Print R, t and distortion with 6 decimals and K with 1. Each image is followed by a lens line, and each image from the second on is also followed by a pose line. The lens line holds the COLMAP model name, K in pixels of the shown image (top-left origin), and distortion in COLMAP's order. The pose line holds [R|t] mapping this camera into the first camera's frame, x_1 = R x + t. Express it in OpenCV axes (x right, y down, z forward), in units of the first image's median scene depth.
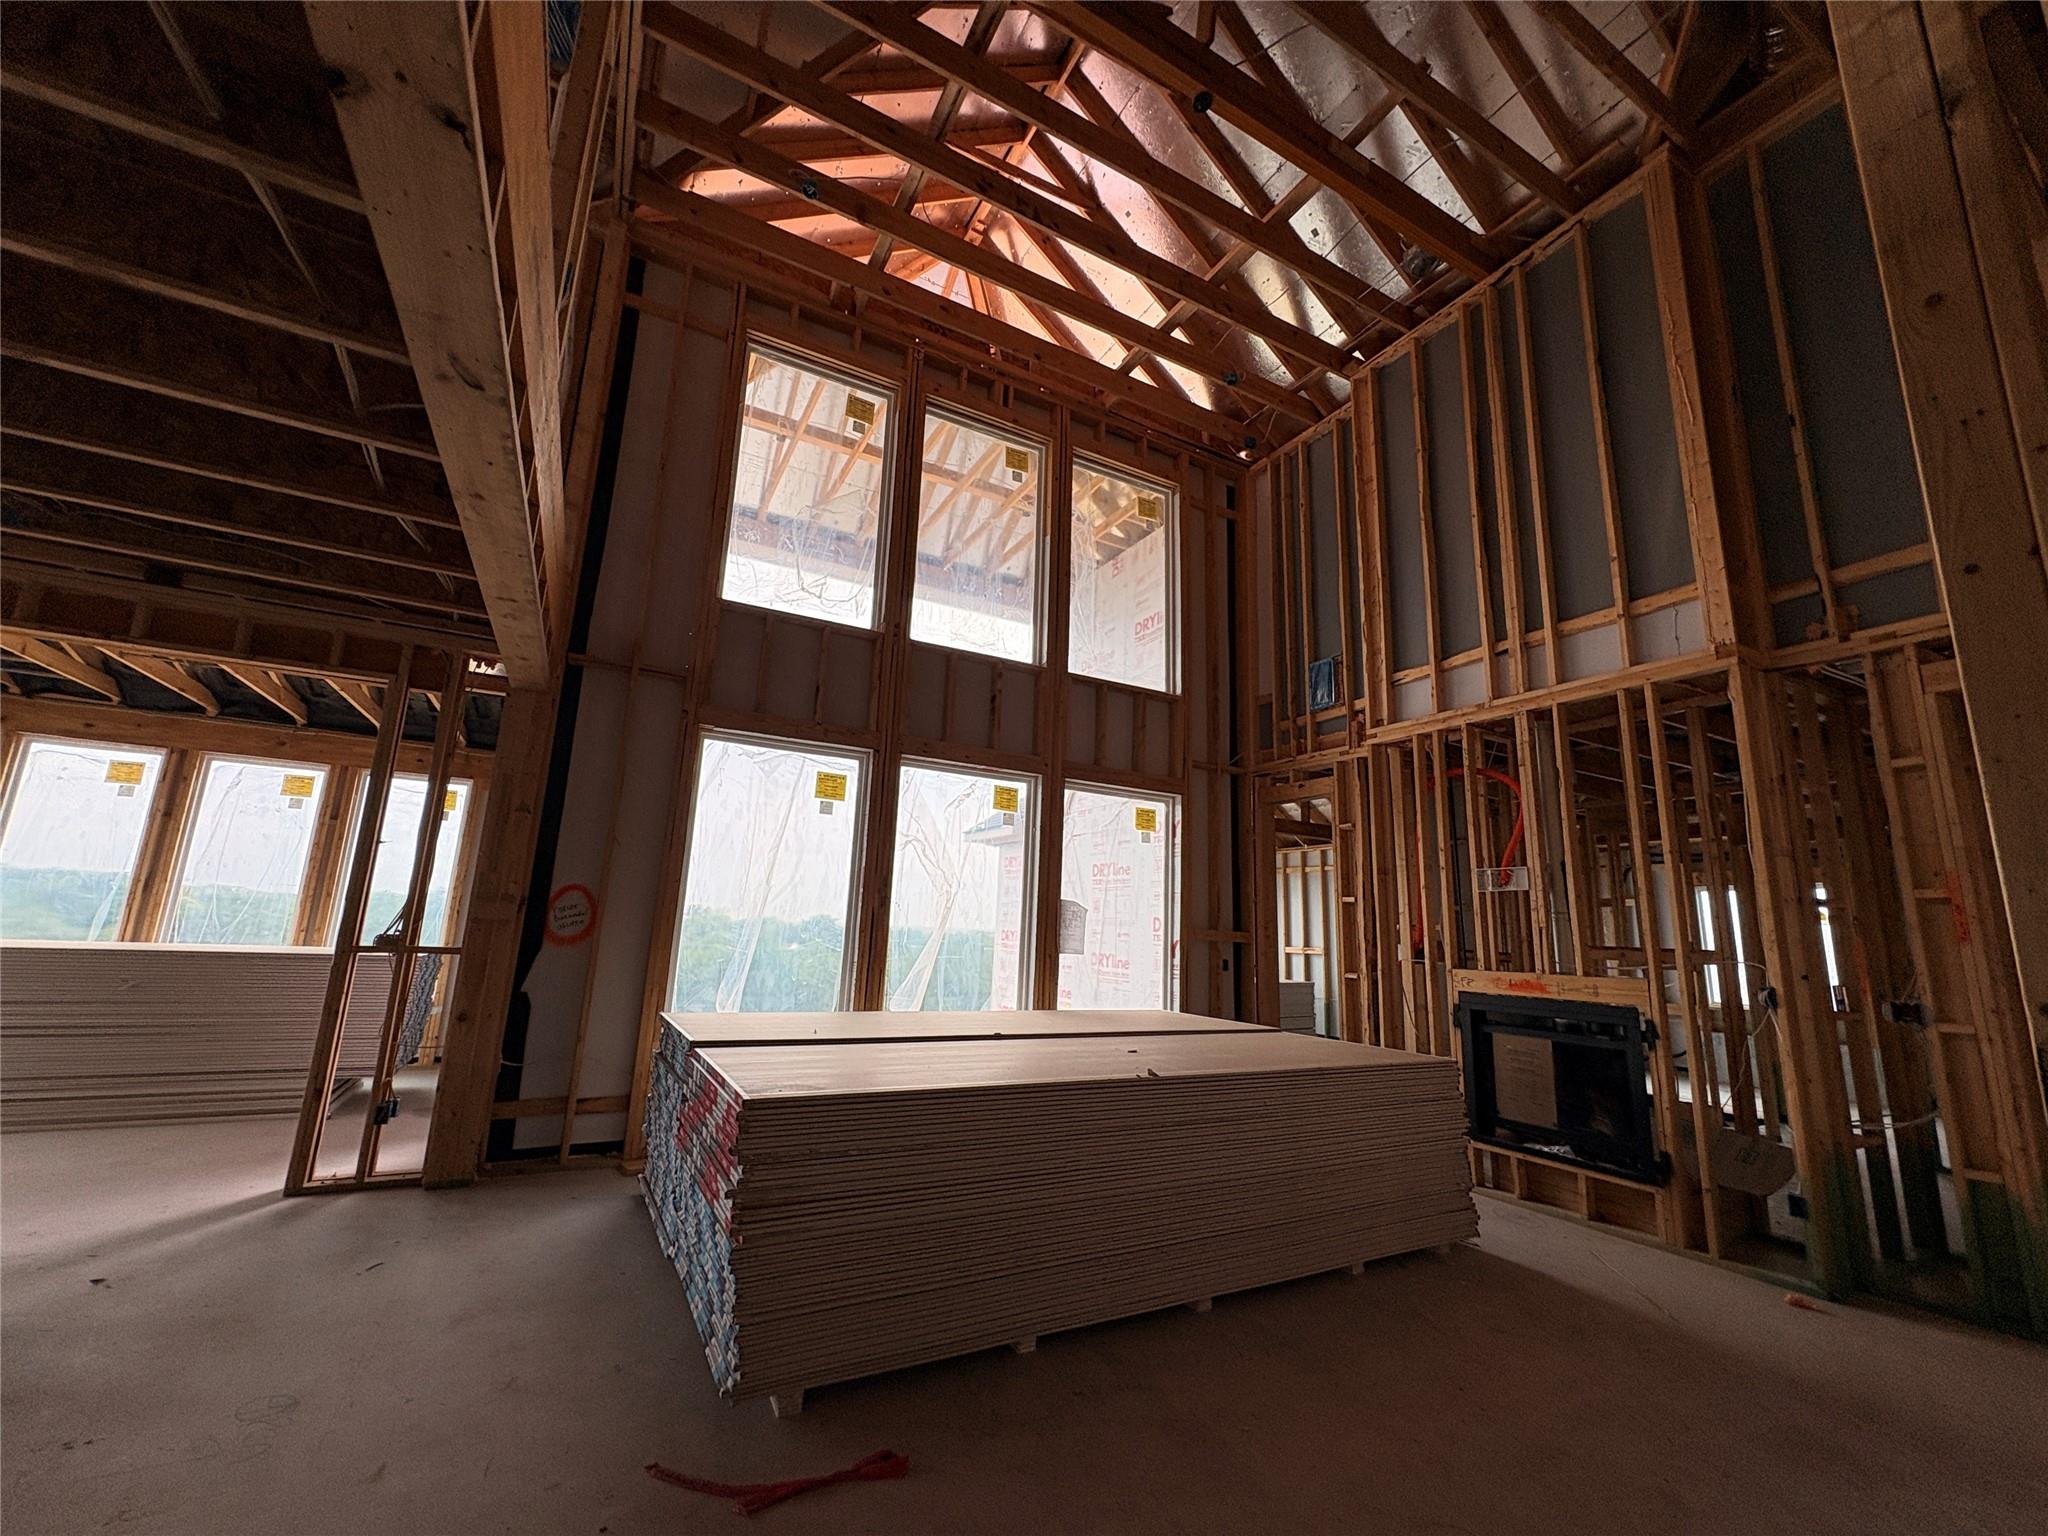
lens RADIAL K [[818.7, 0, 1028.0], [0, 818.7, 766.6], [0, 0, 1]] dist [0.000381, -0.000541]
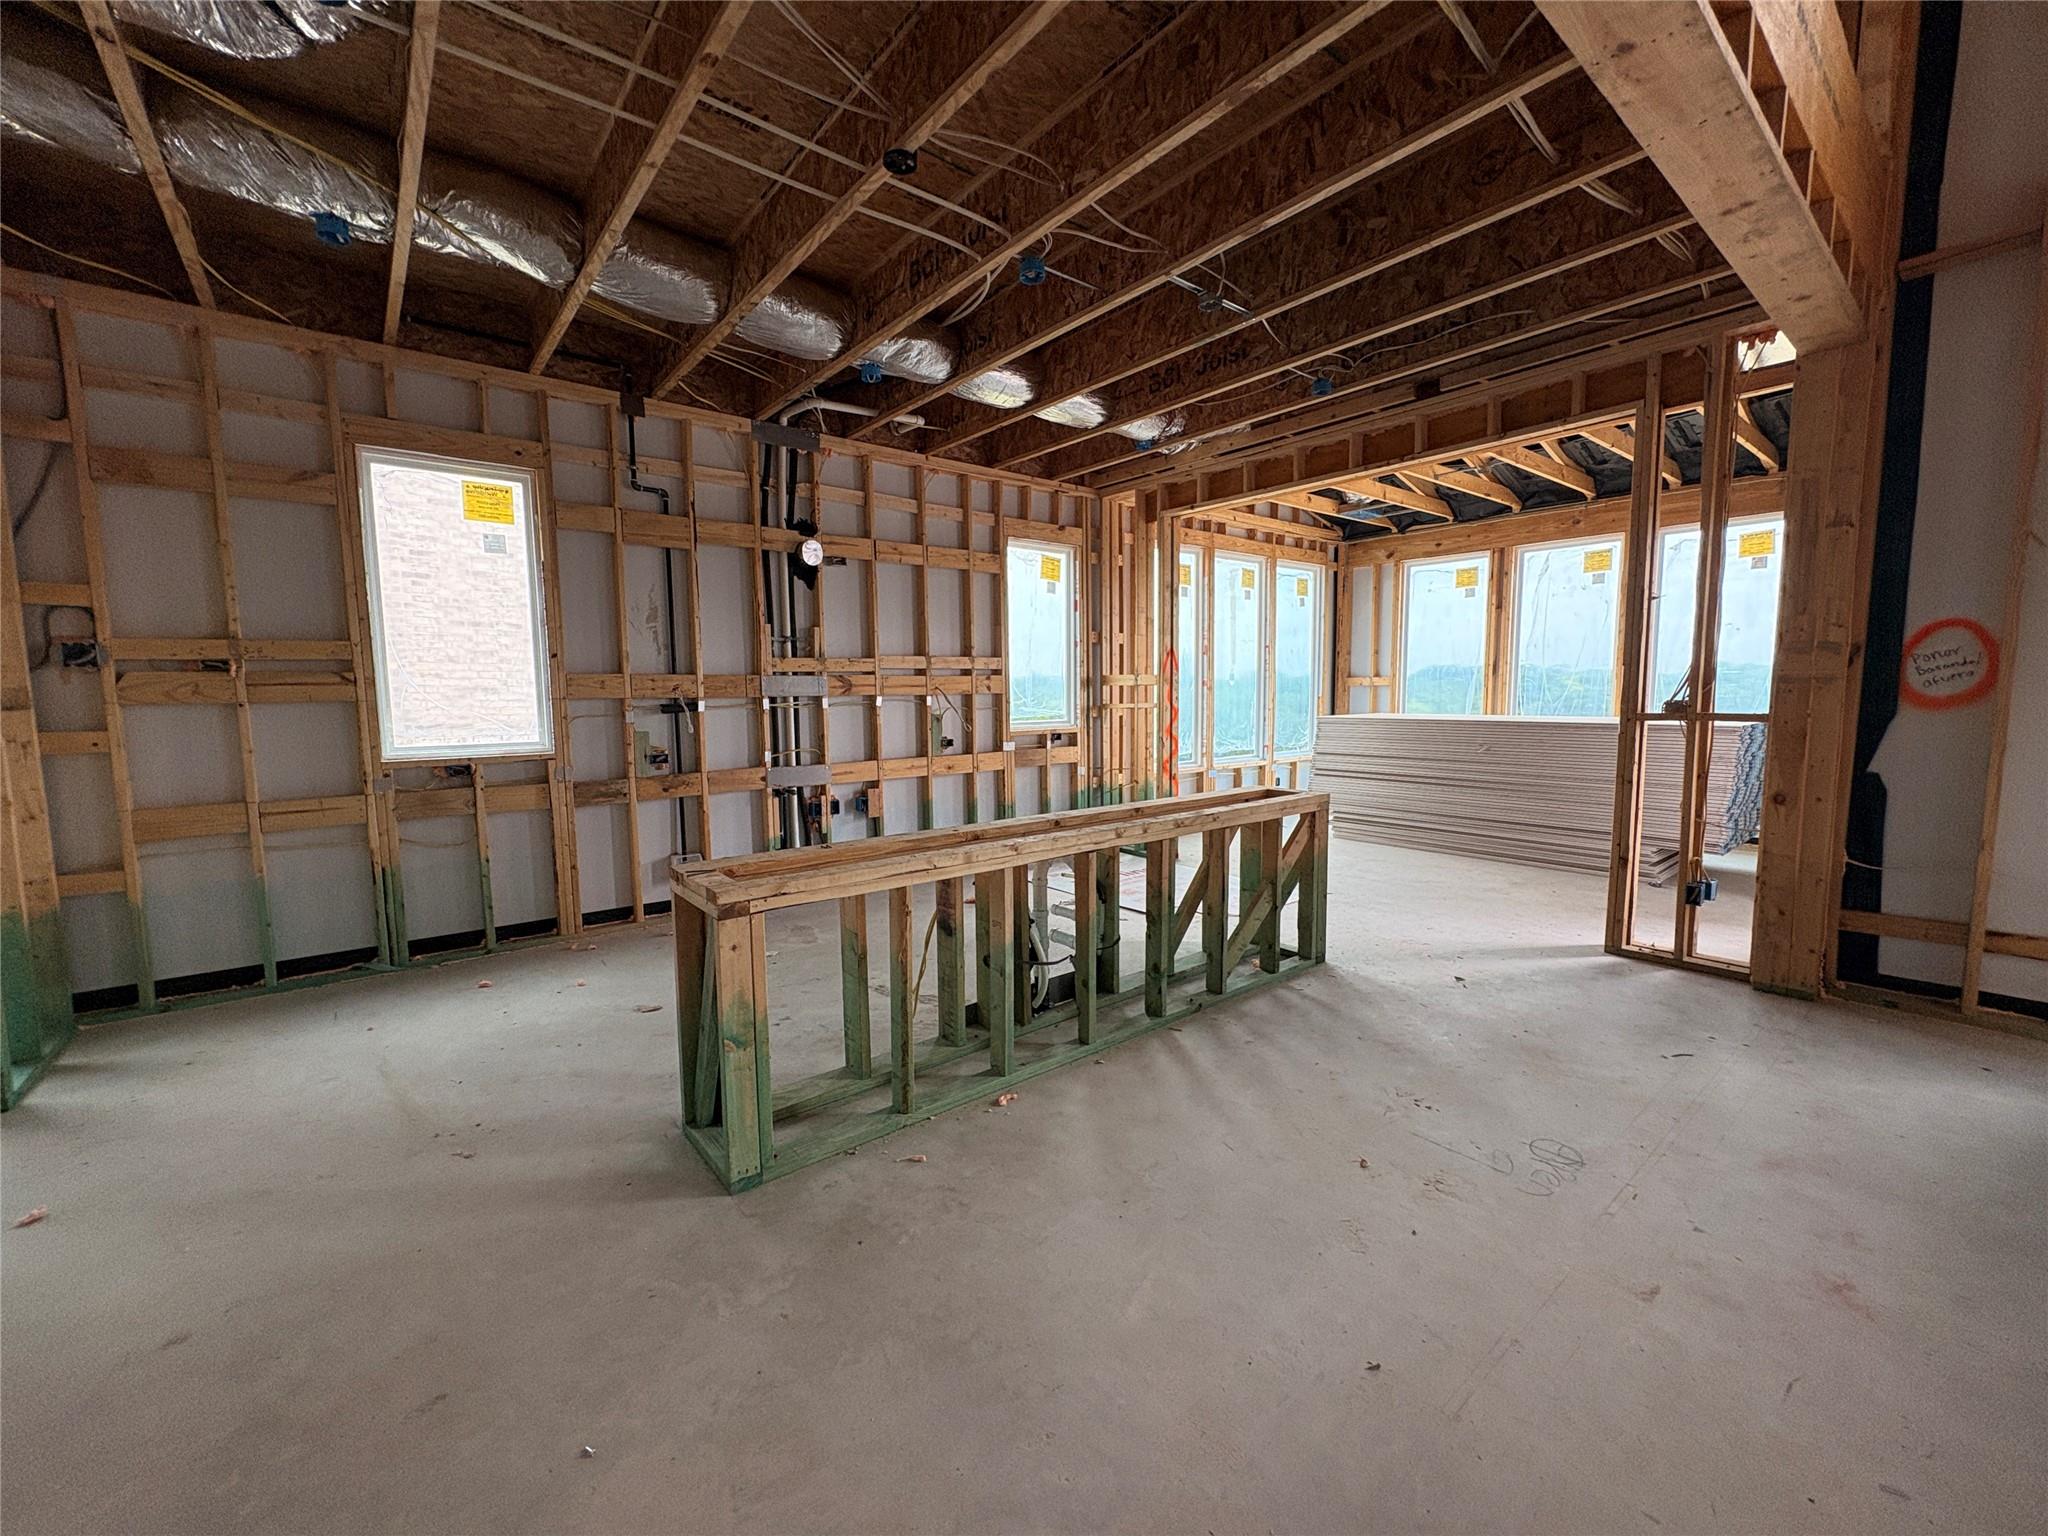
lens RADIAL K [[818.7, 0, 1016.2], [0, 818.7, 766.7], [0, 0, 1]] dist [0.000381, -0.000541]
pose [[0.181327, 0.050768, -0.982112, -0.039601], [0.215064, 0.972446, 0.089975, 0.041868], [0.959619, -0.227532, 0.165413, 0.153604]]
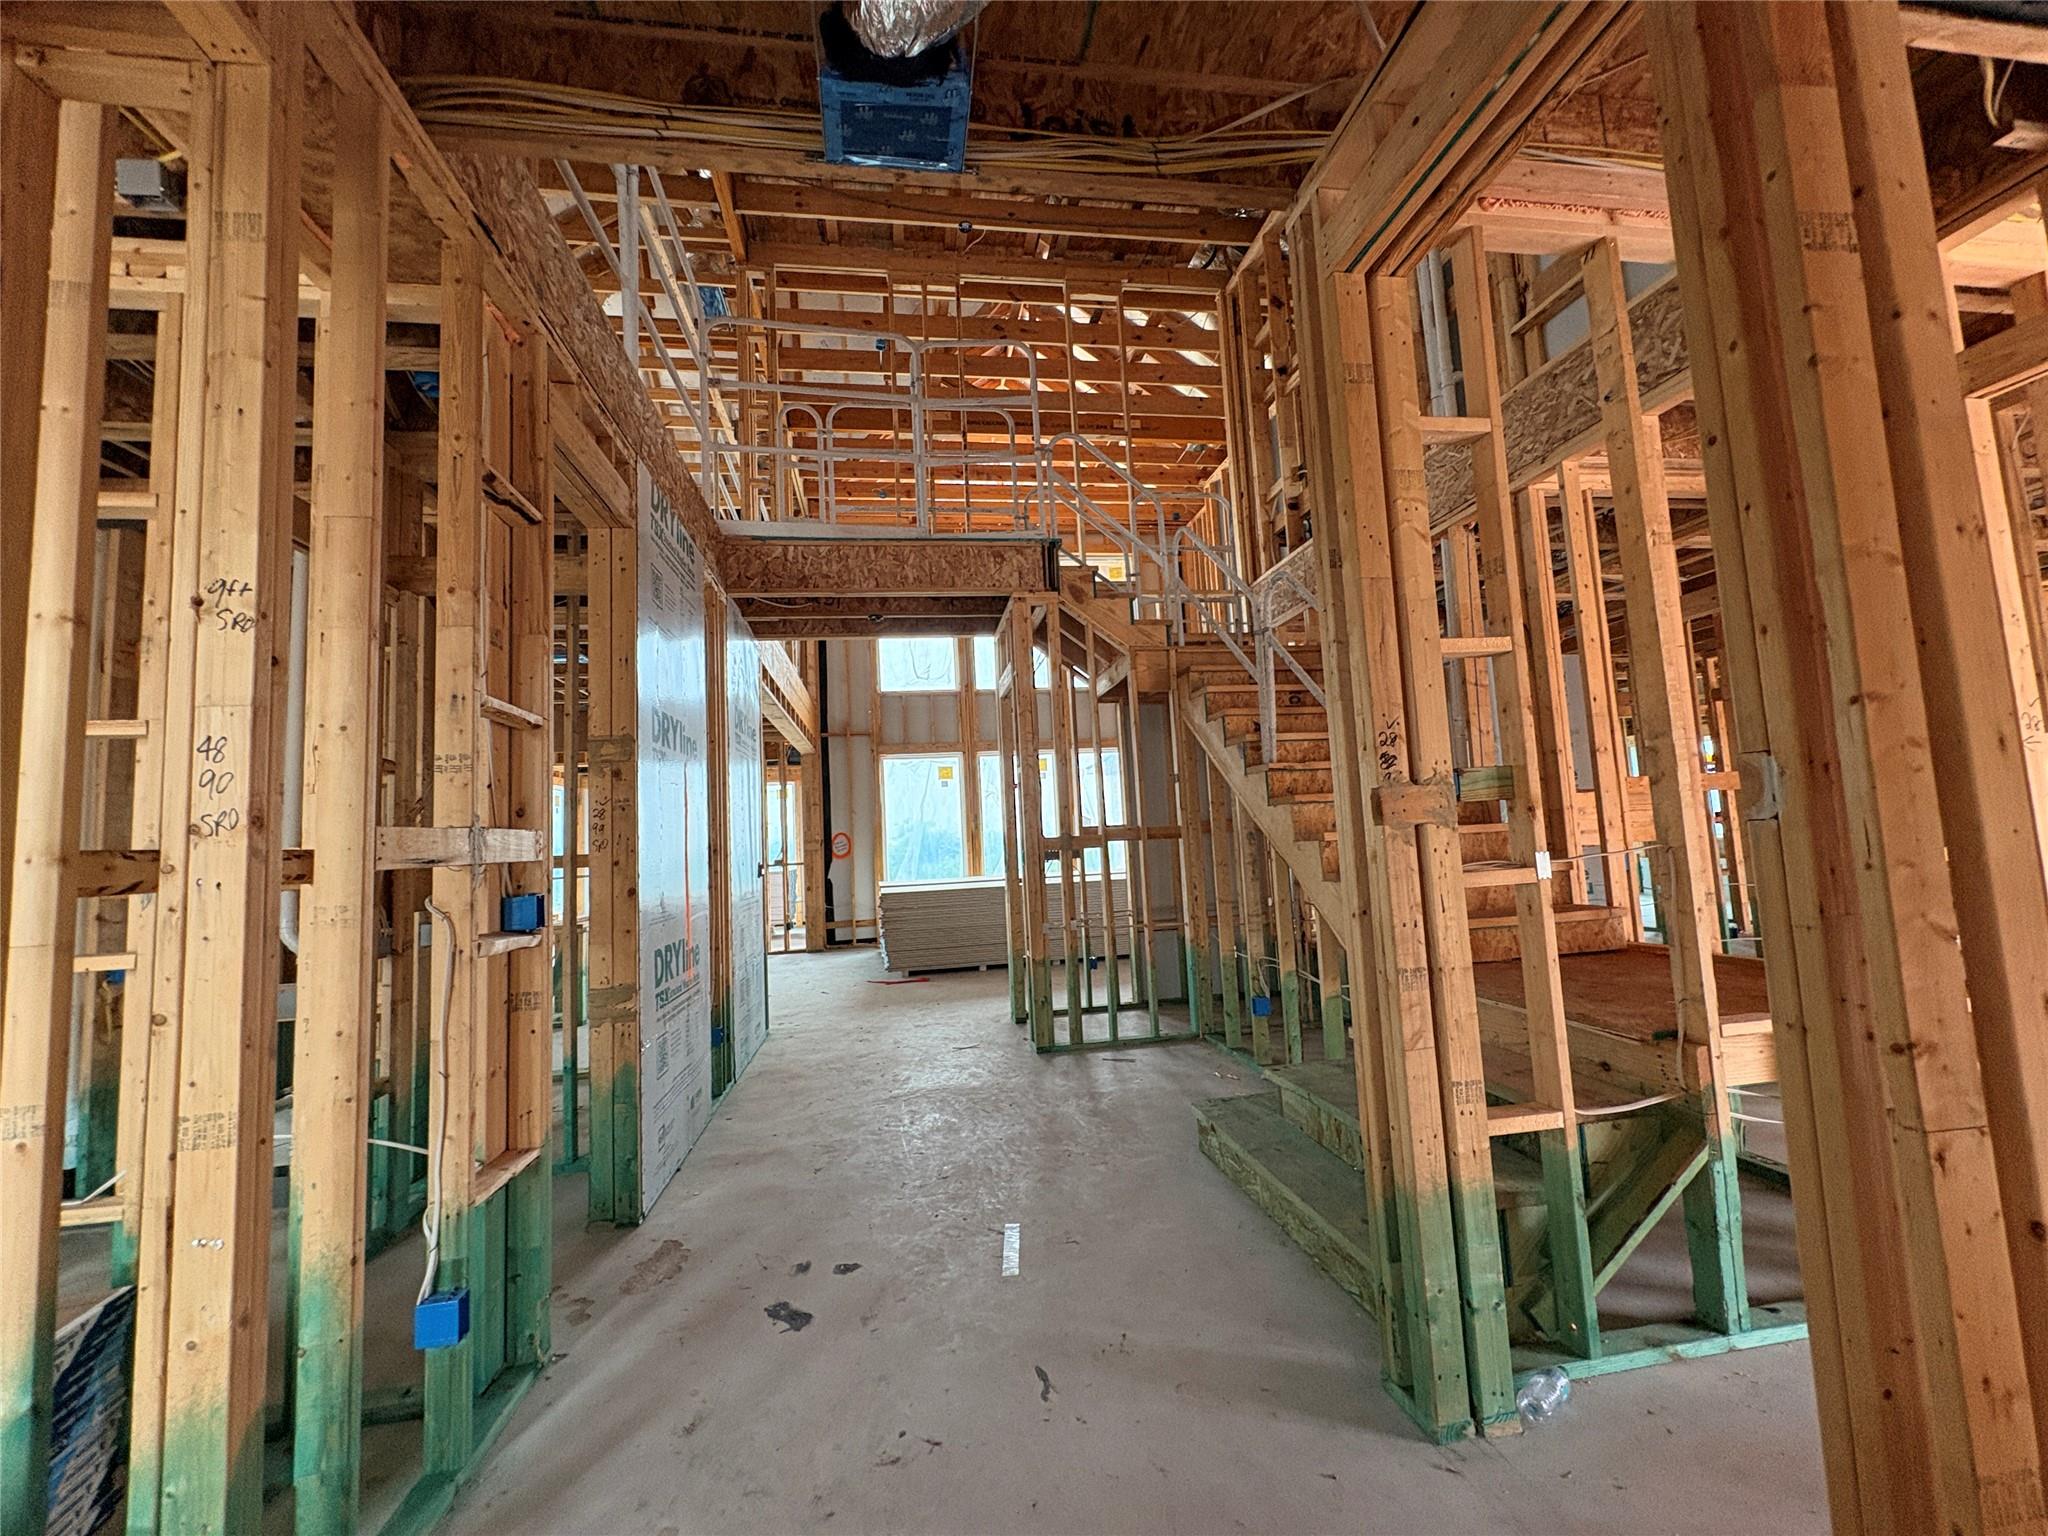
lens RADIAL K [[818.7, 0, 1019.7], [0, 818.7, 768.9], [0, 0, 1]] dist [0.000381, -0.000541]
pose [[0.937183, -0.115071, -0.329312, 0.768110], [0.151897, 0.984445, 0.088287, -0.175234], [0.314030, -0.132763, 0.940085, -1.083274]]
